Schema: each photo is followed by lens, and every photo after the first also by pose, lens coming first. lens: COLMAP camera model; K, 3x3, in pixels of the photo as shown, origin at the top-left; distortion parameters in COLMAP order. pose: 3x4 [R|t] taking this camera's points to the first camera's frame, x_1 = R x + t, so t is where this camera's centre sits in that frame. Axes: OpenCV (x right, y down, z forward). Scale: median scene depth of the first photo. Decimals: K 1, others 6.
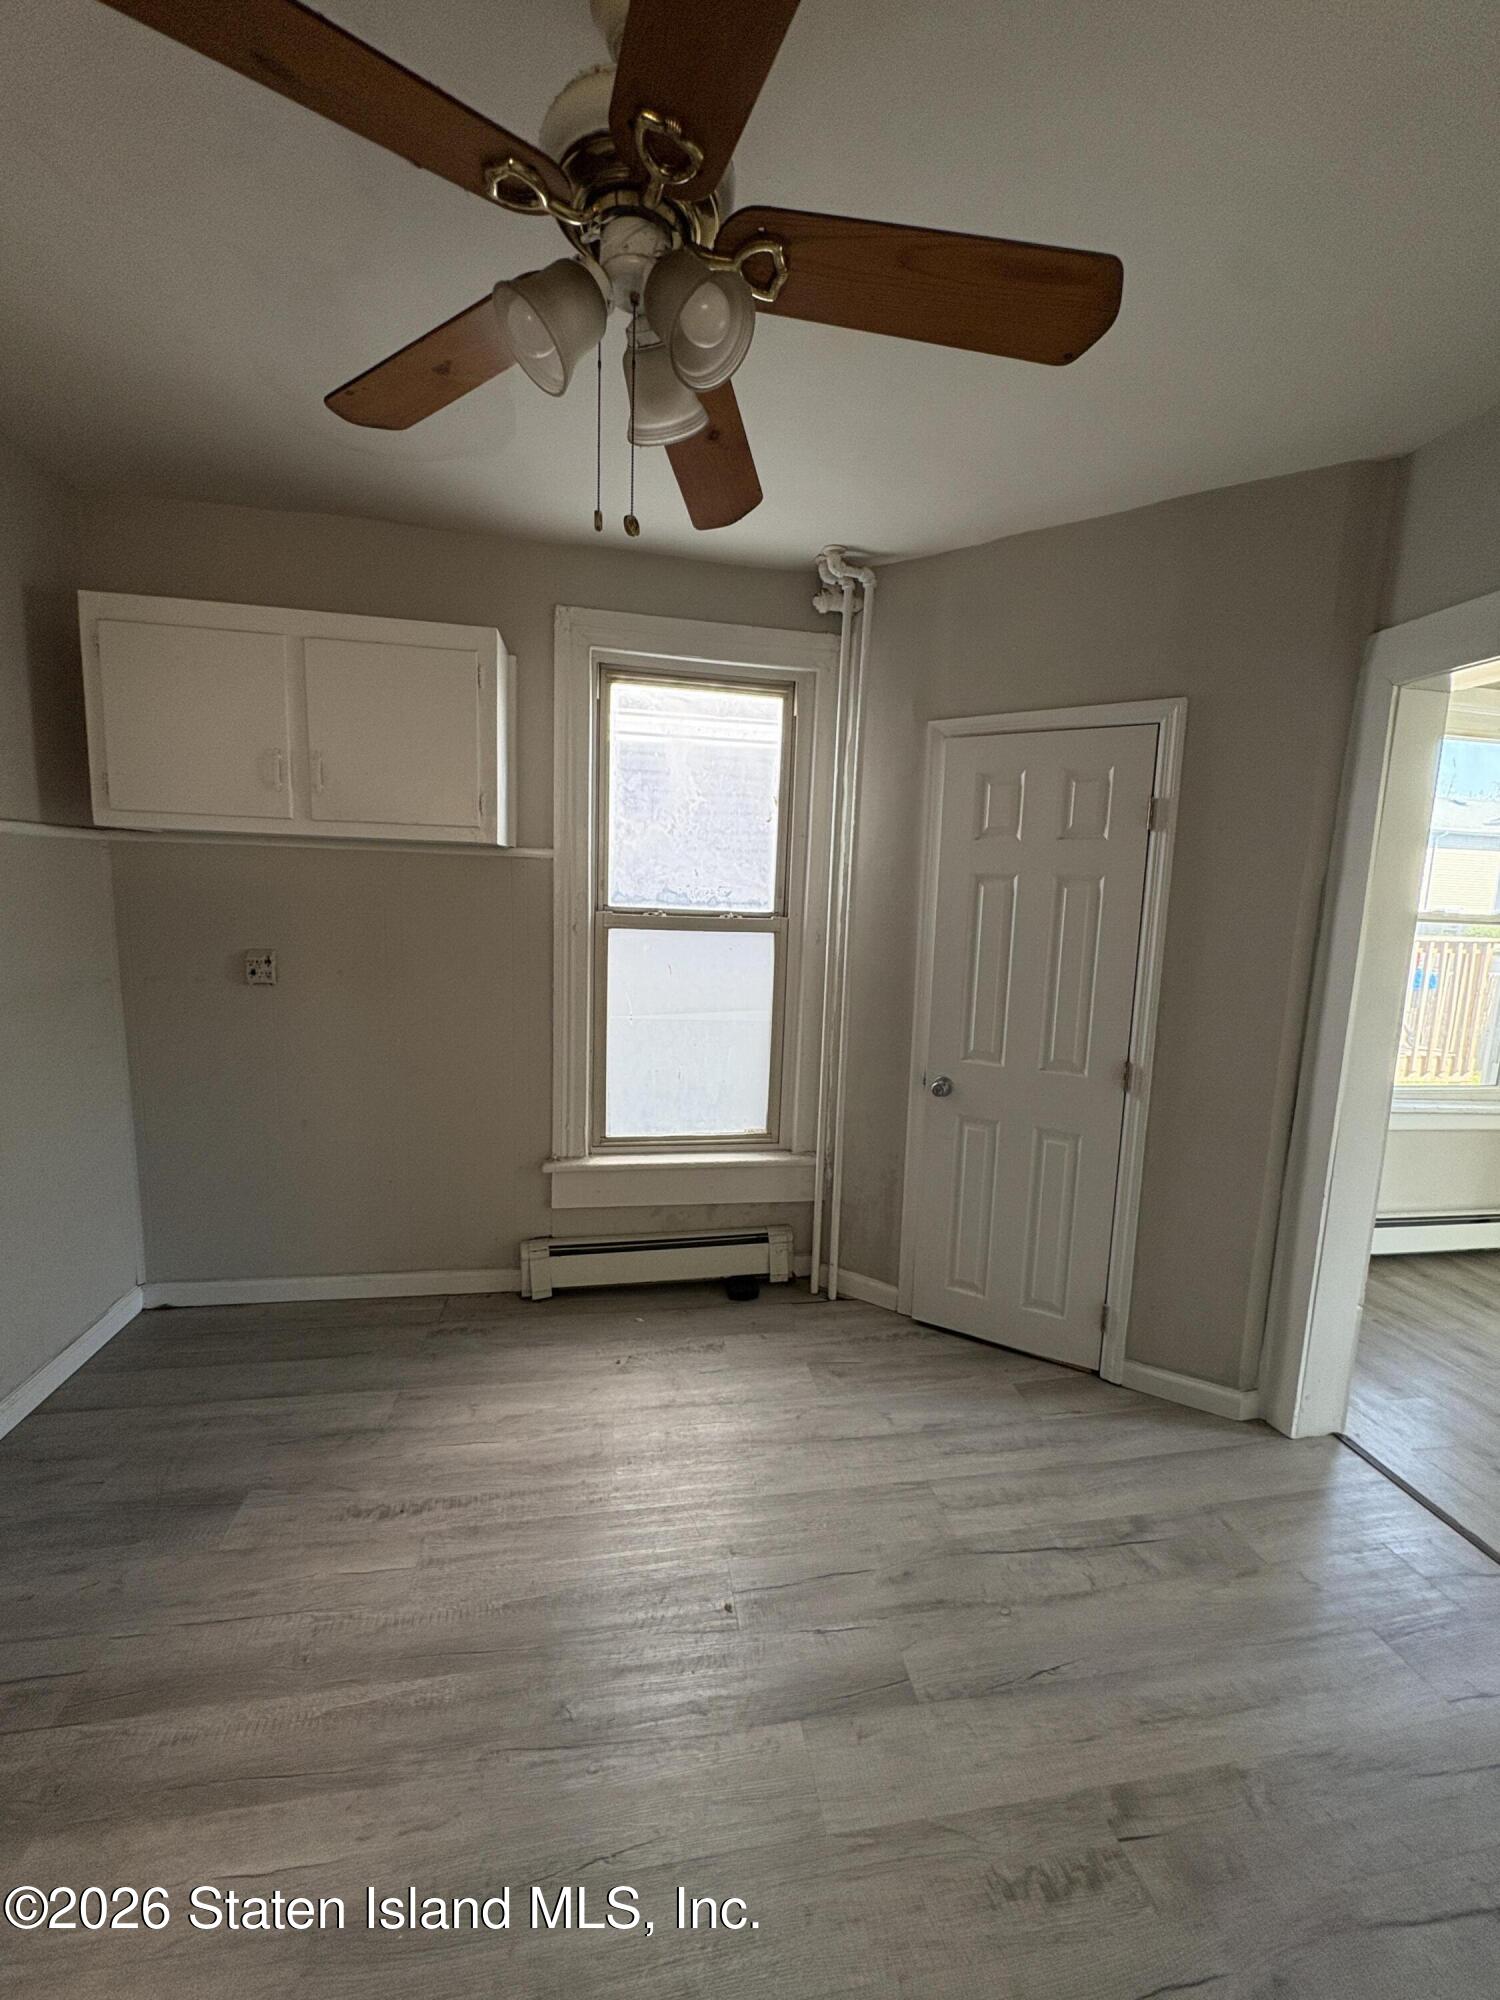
lens RADIAL K [[797.2, 0, 751.2], [0, 797.2, 999.4], [0, 0, 1]] dist [0.000312, 0.000687]
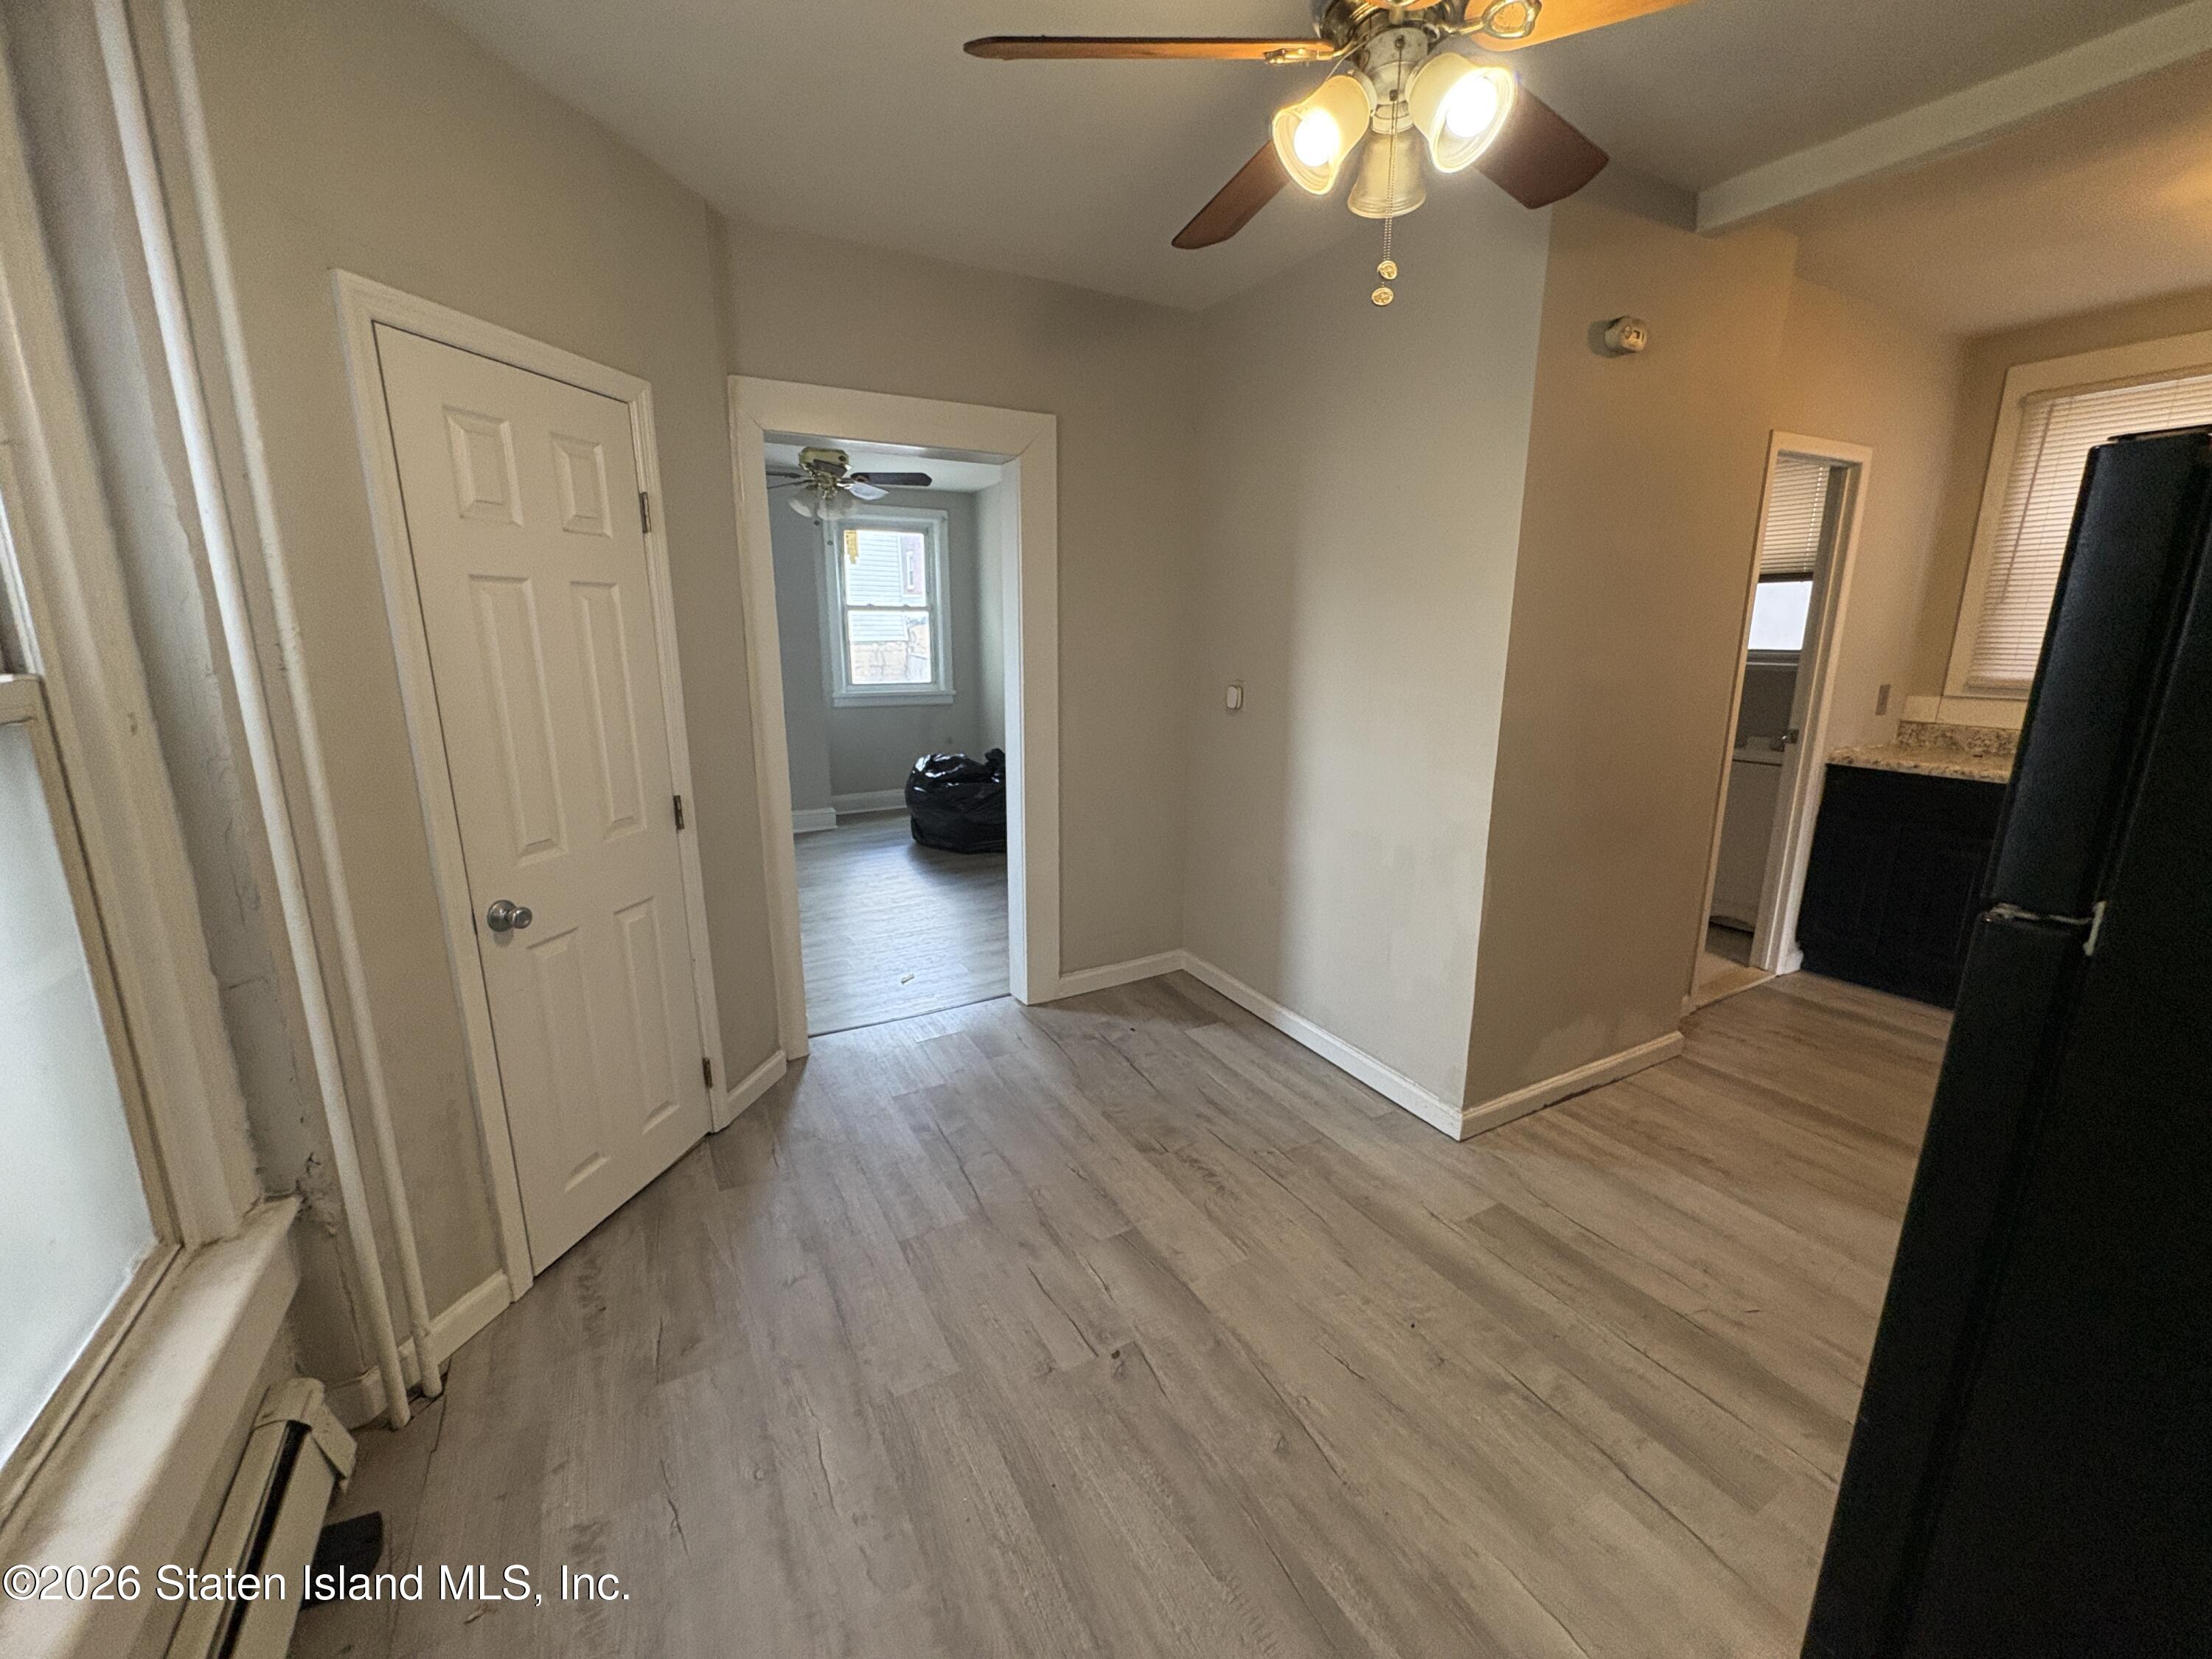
lens RADIAL K [[881.7, 0, 1113.1], [0, 881.7, 825.8], [0, 0, 1]] dist [0.000312, 0.000687]
pose [[-0.334438, -0.233476, 0.913039, -0.611663], [0.117647, 0.950904, 0.286252, -0.117130], [-0.935046, 0.203150, -0.290551, 0.838111]]
